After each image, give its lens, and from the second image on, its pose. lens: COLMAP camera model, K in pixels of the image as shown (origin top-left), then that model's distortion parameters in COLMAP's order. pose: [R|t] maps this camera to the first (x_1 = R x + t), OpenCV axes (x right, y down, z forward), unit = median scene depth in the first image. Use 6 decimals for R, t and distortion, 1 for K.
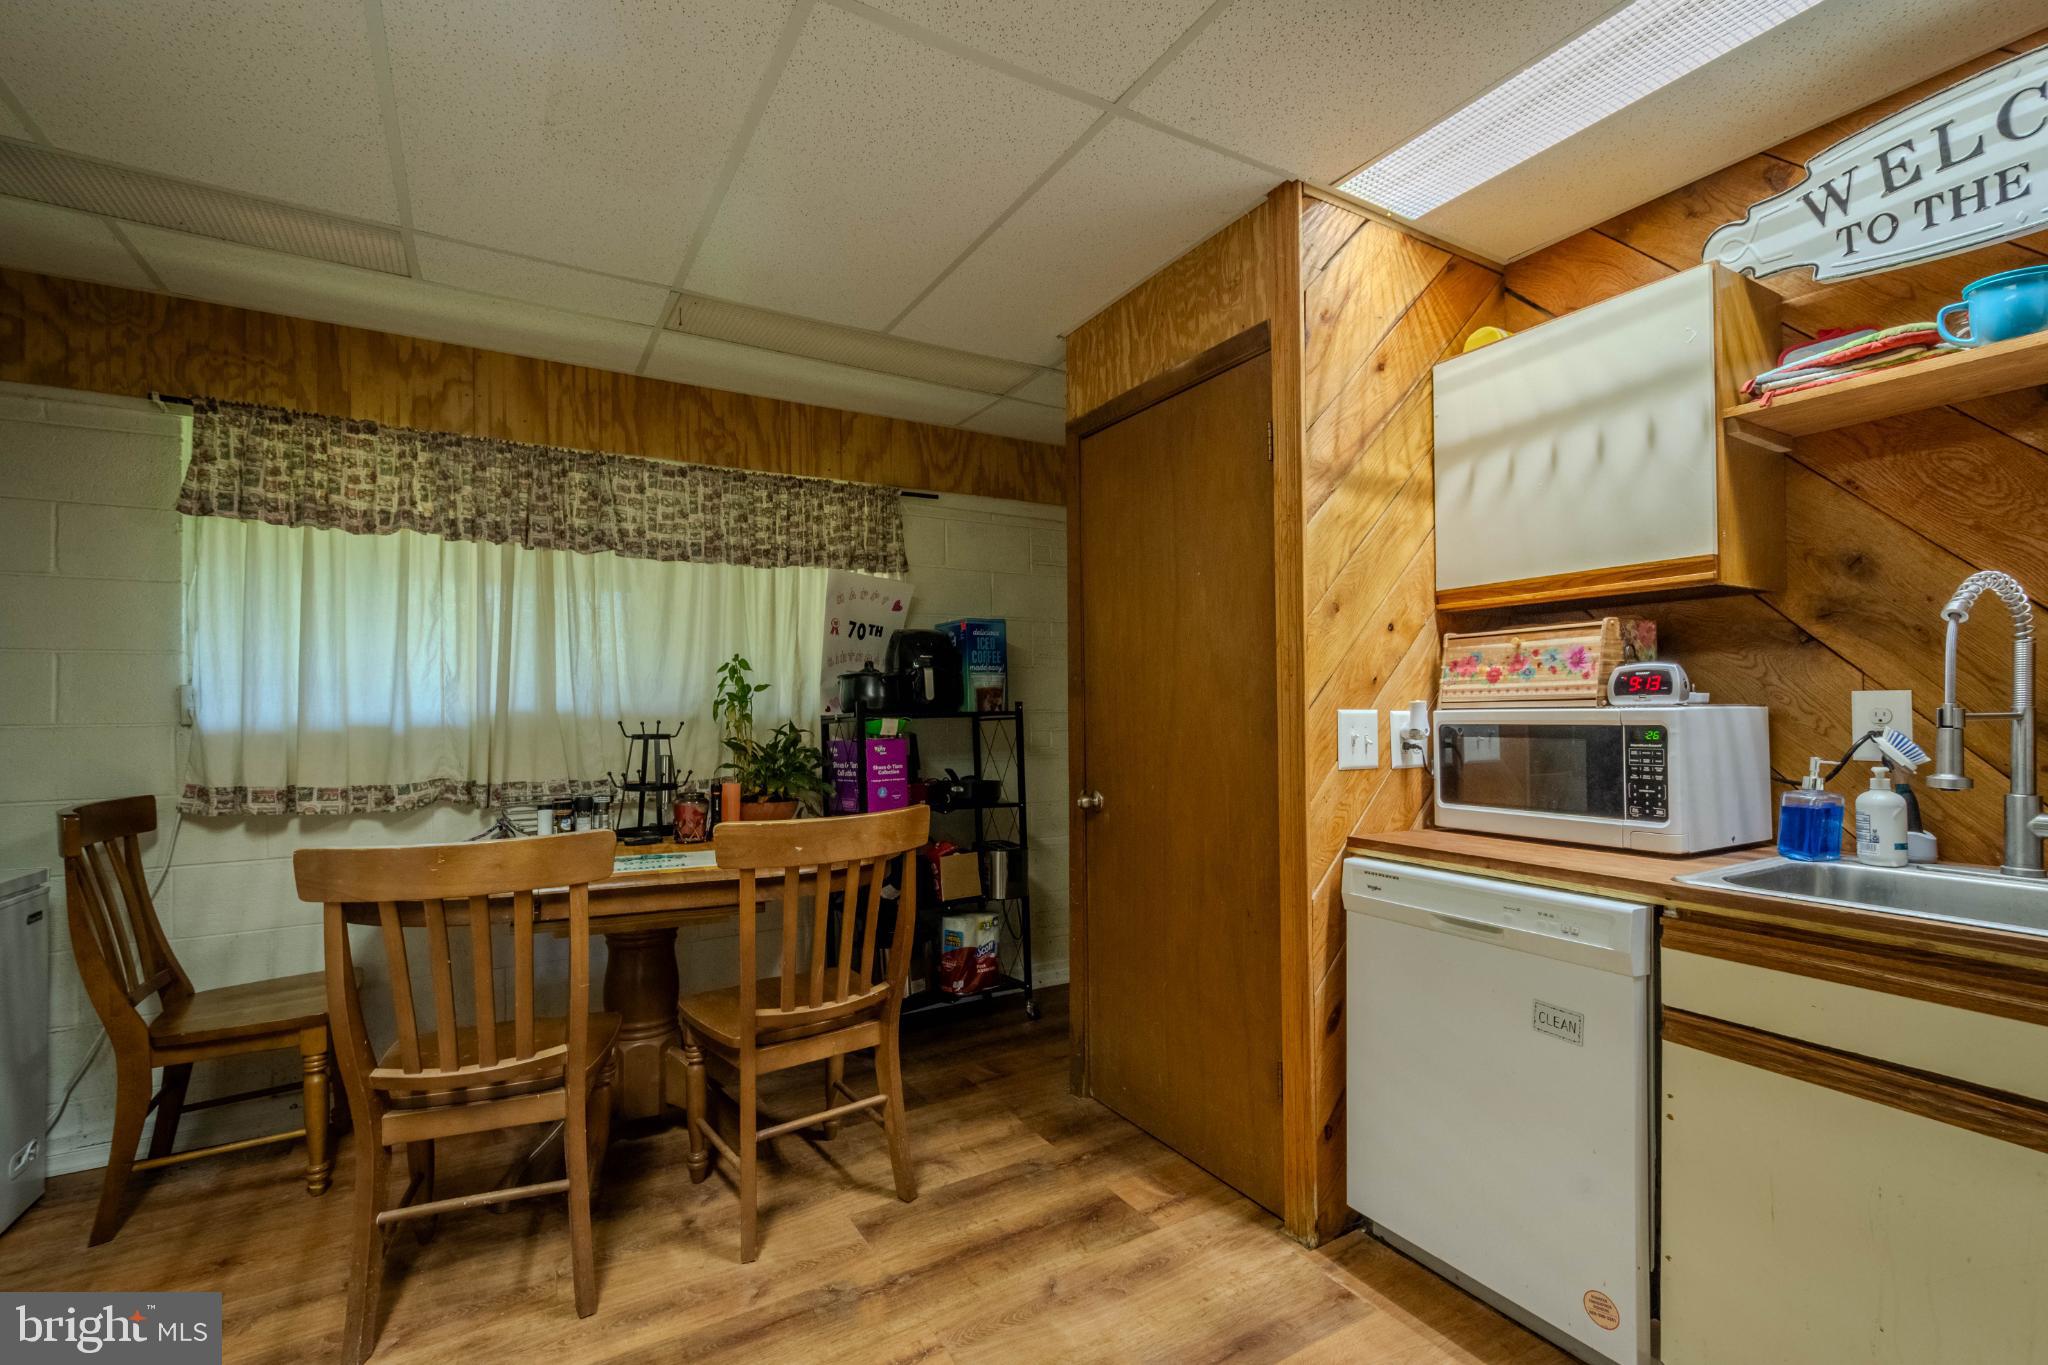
lens RADIAL K [[882.1, 0, 1021.2], [0, 882.1, 698.0], [0, 0, 1]] dist [0.003221, -0.000461]
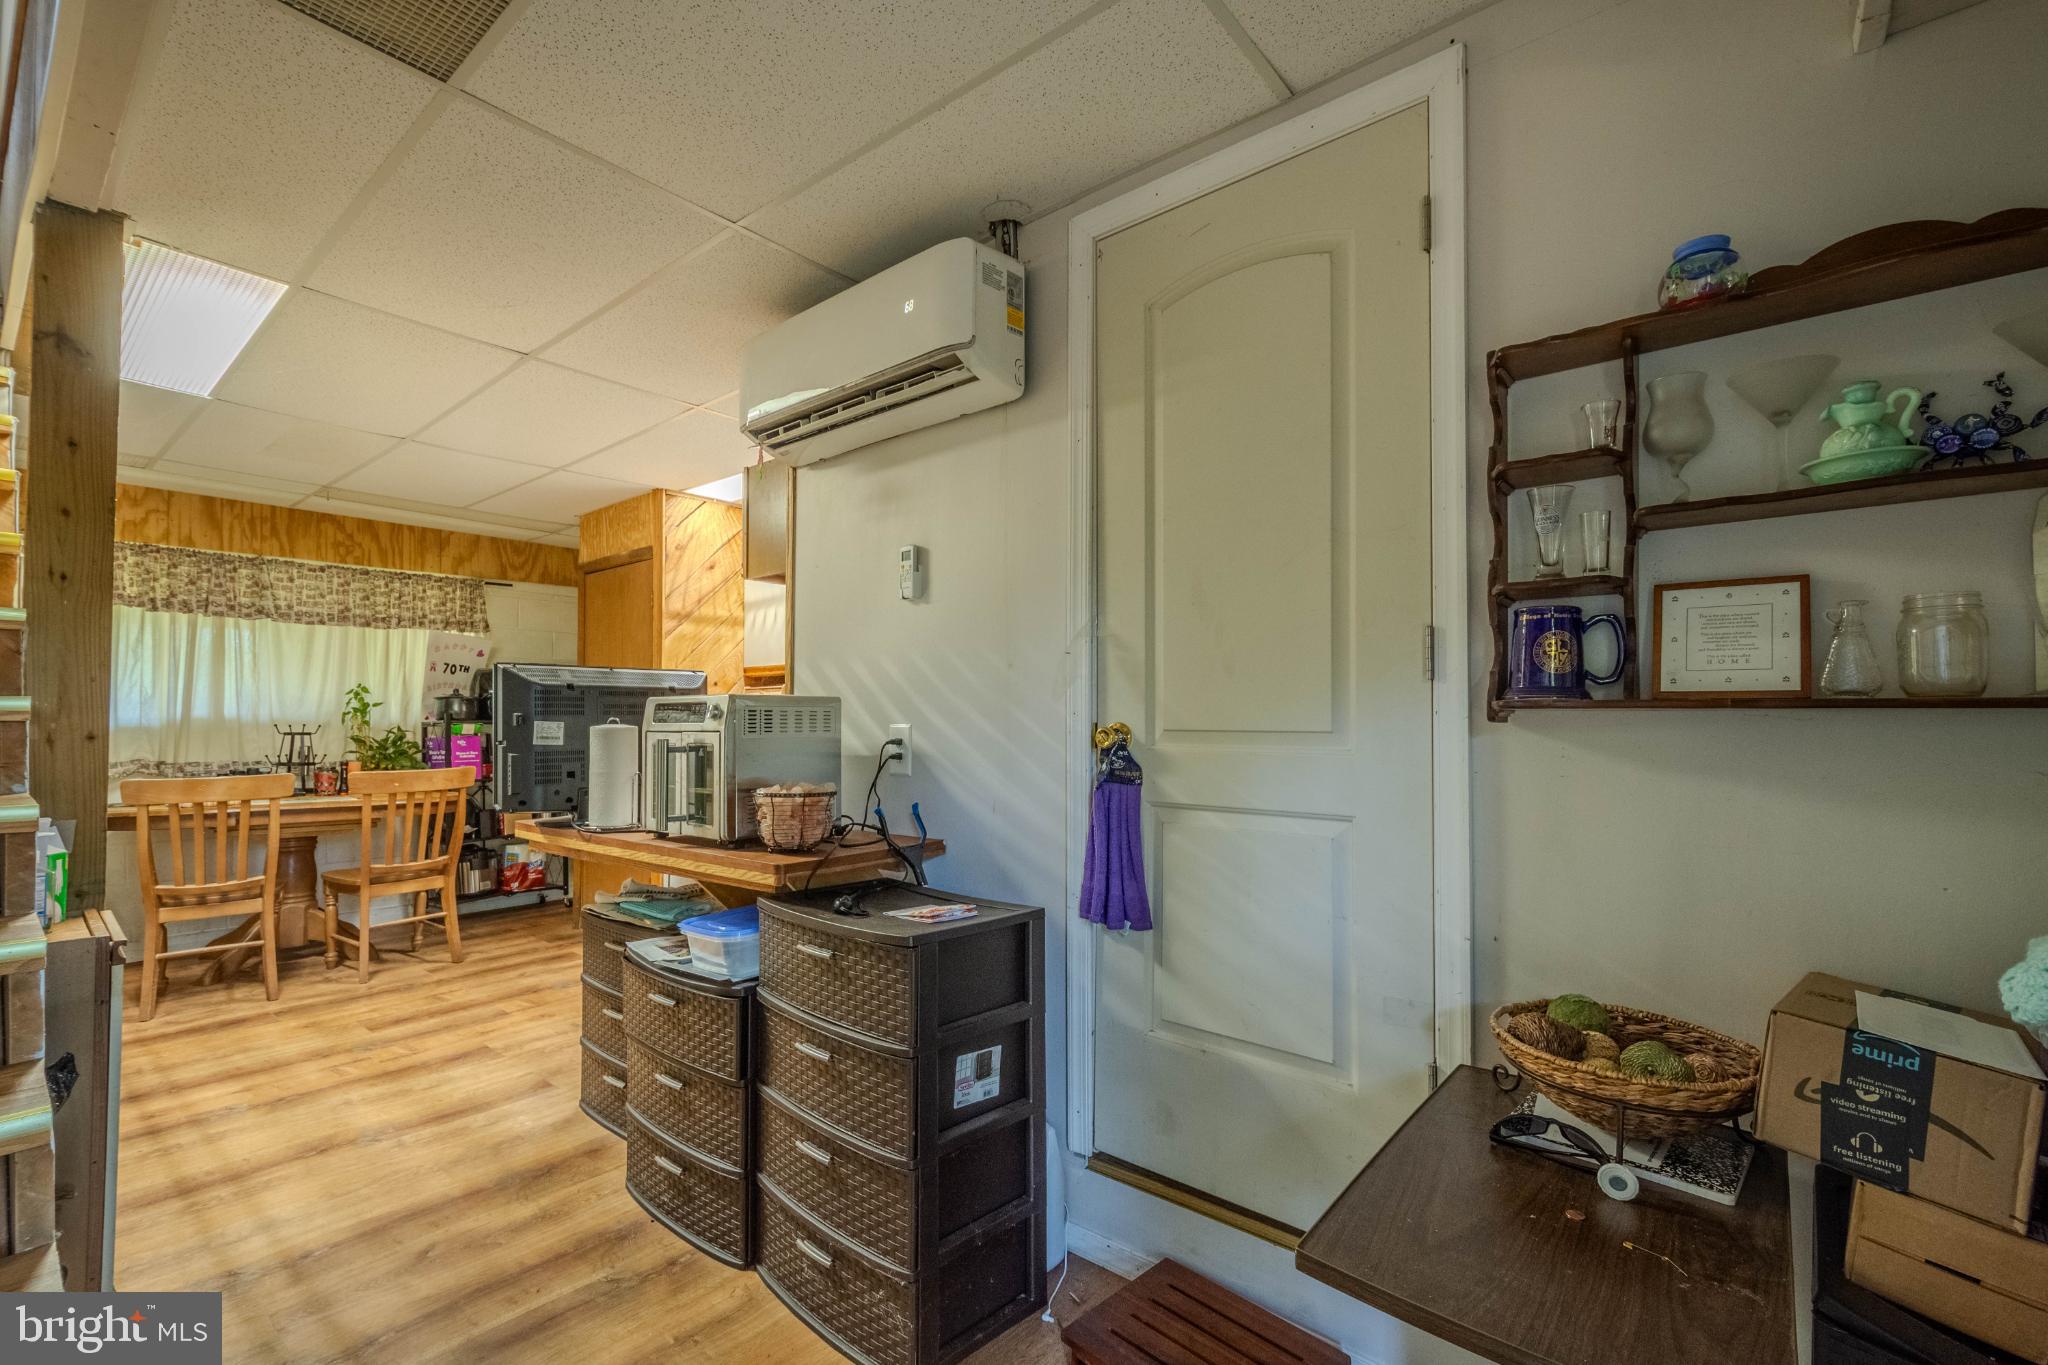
lens RADIAL K [[882.1, 0, 1021.2], [0, 882.1, 698.0], [0, 0, 1]] dist [0.003221, -0.000461]
pose [[0.941268, 0.017464, 0.337210, 0.282255], [-0.013435, 0.999808, -0.014278, -0.016872], [-0.337394, 0.008909, 0.941321, -0.964381]]
